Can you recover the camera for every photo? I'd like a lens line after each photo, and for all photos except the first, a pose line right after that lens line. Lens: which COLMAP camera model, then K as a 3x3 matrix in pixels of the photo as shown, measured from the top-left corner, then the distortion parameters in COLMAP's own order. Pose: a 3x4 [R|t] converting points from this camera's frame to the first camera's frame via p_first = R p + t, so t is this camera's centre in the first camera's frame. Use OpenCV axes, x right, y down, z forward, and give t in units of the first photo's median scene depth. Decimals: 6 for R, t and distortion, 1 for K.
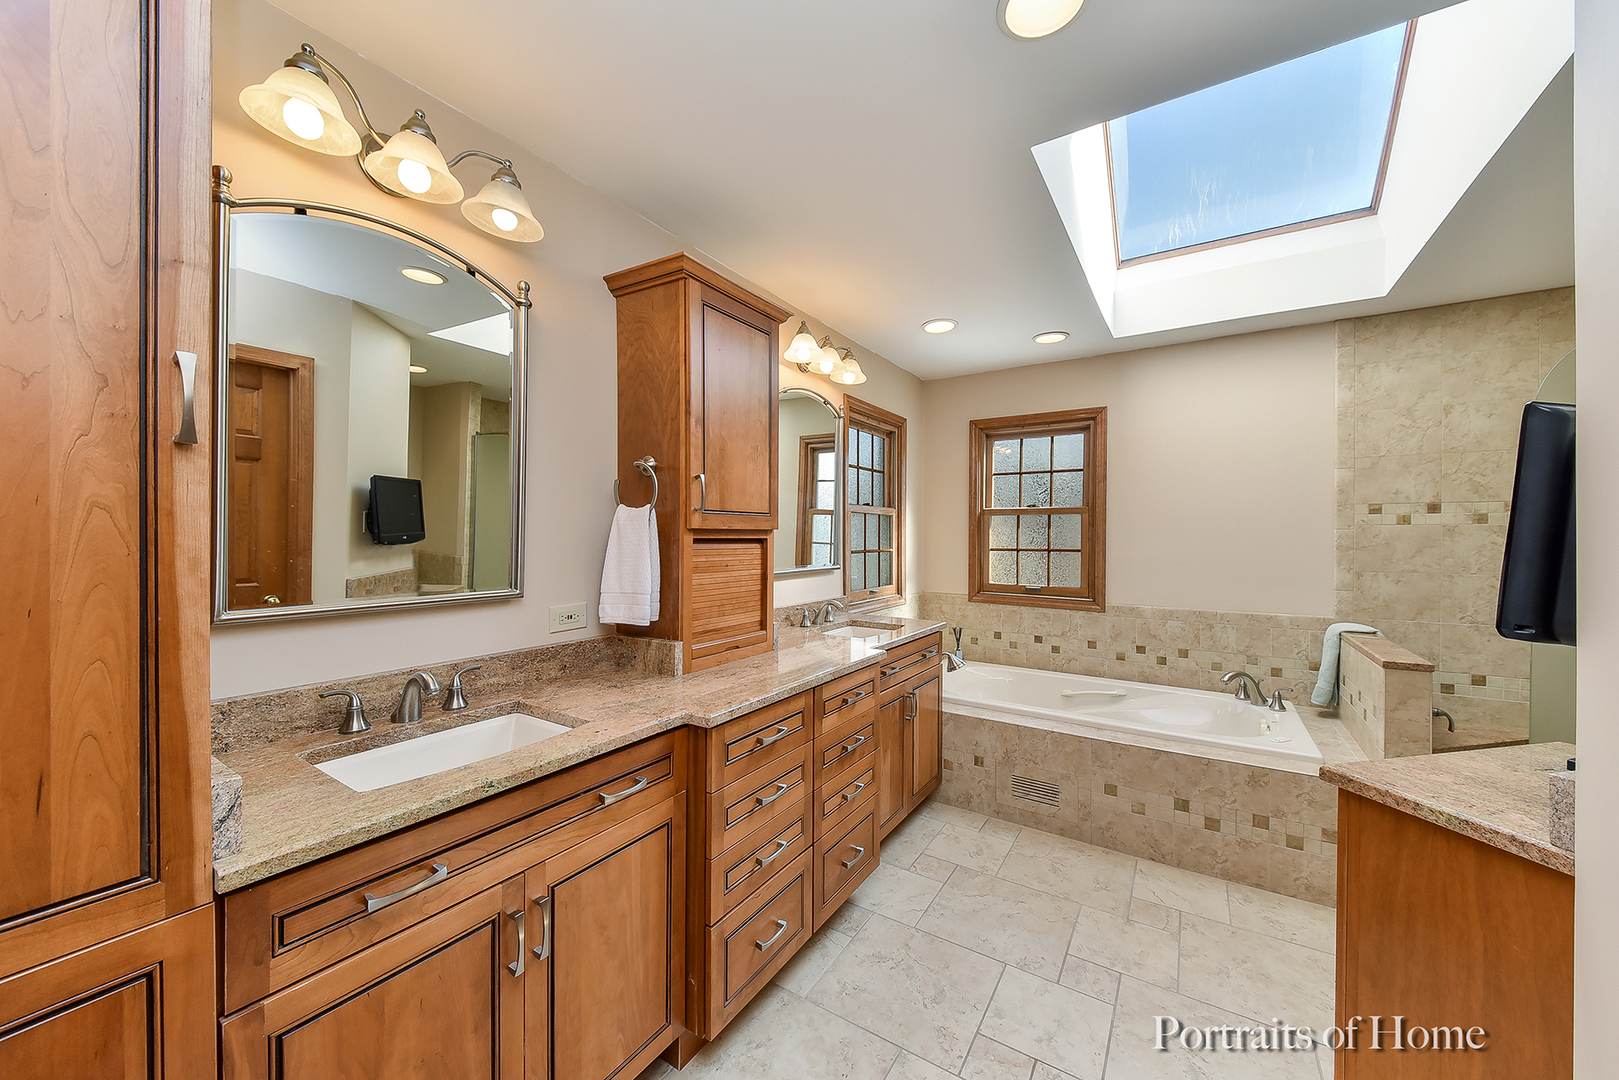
lens RADIAL K [[610.4, 0, 821.2], [0, 610.4, 534.3], [0, 0, 1]] dist [0.010533, -0.000218]
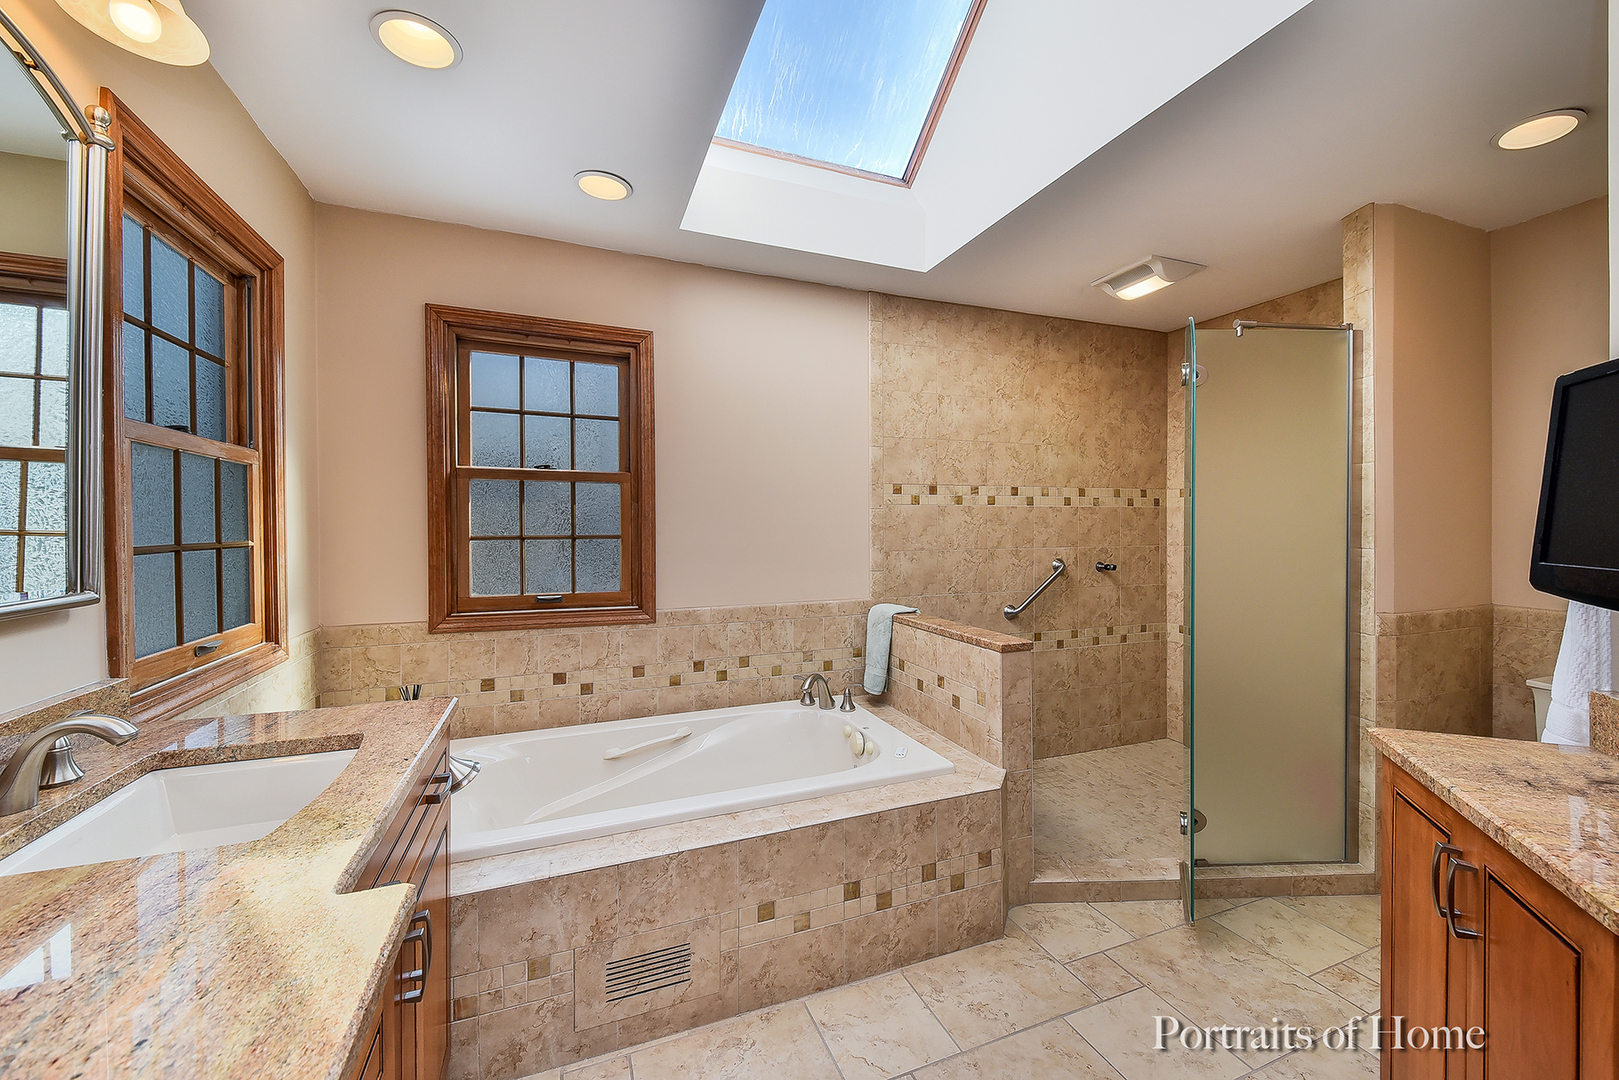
lens RADIAL K [[623.8, 0, 810.6], [0, 623.8, 534.8], [0, 0, 1]] dist [0.049410, -0.033627]
pose [[0.594677, -0.015932, 0.803807, -0.012474], [0.003644, 0.999847, 0.017121, 0.014399], [-0.803957, -0.007253, 0.594643, 0.441201]]
